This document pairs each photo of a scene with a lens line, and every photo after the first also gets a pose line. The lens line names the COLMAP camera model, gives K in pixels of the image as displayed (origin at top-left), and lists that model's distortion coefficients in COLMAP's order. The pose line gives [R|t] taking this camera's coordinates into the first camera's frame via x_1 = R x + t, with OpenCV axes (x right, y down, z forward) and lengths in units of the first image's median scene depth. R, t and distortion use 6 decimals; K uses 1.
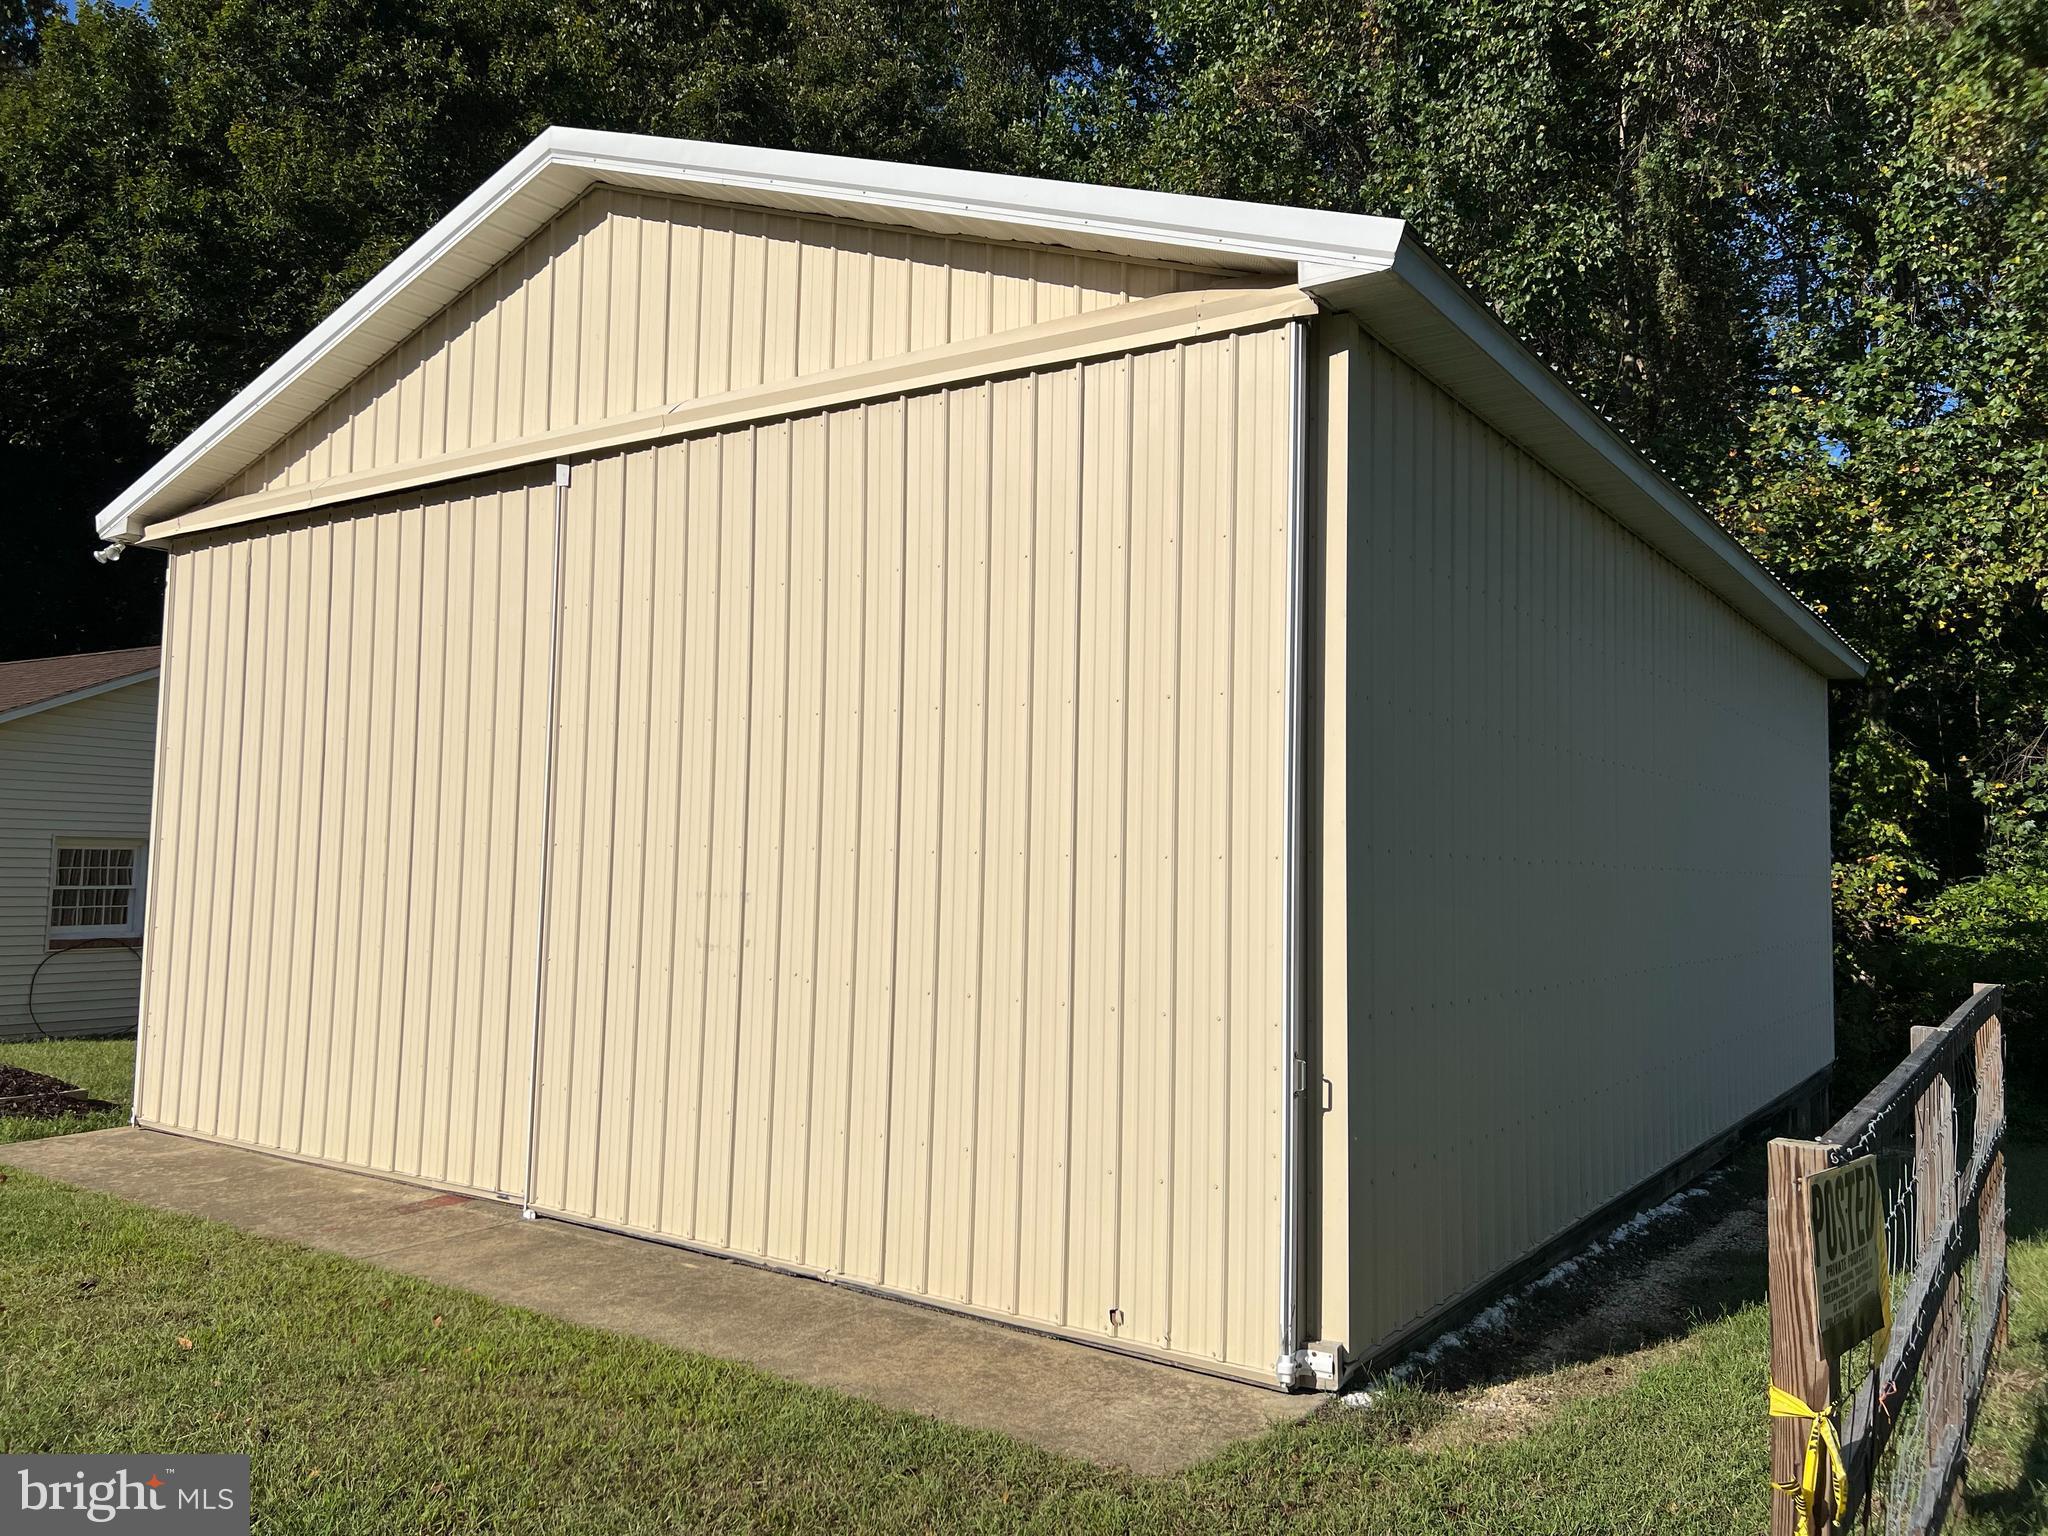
lens RADIAL K [[1553.9, 0, 1024.0], [0, 1553.9, 768.0], [0, 0, 1]] dist [0.082293, -0.090682]
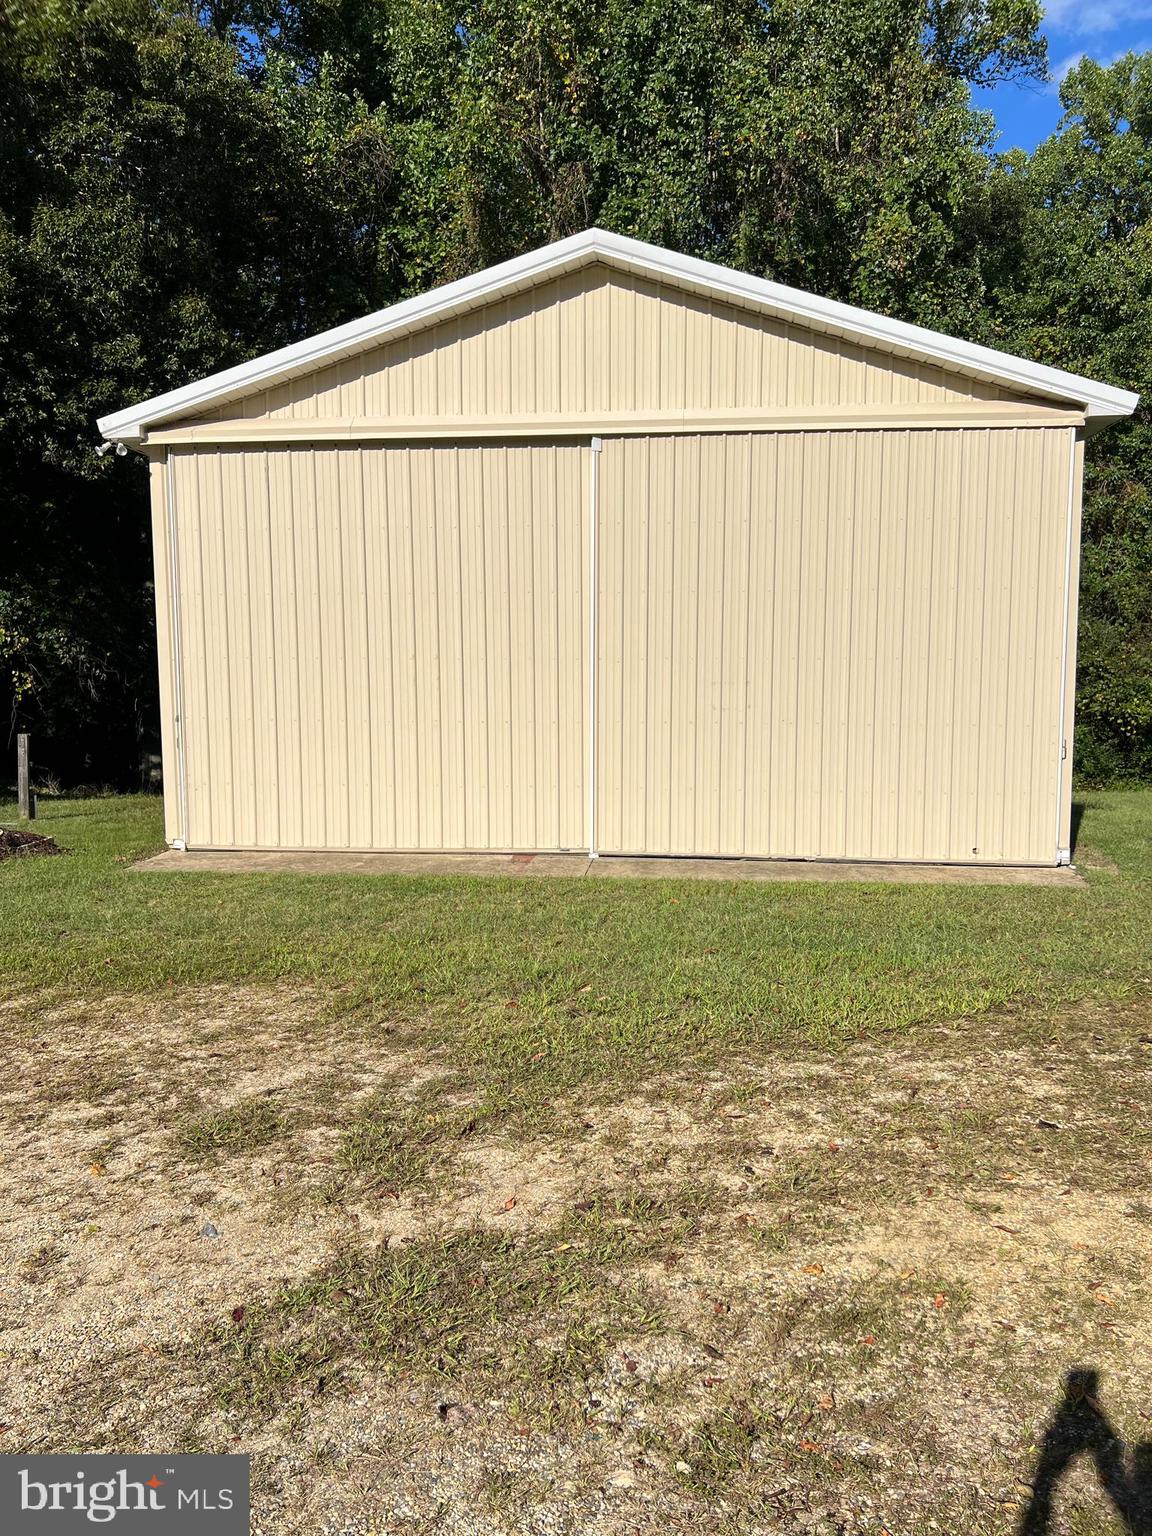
lens RADIAL K [[1155.1, 0, 578.2], [0, 1155.1, 788.0], [0, 0, 1]] dist [0.083738, -0.093184]
pose [[0.872999, -0.072288, 0.482334, -0.943043], [-0.012756, 0.985232, 0.170746, -0.029945], [-0.487554, -0.155214, 0.859185, -0.157528]]
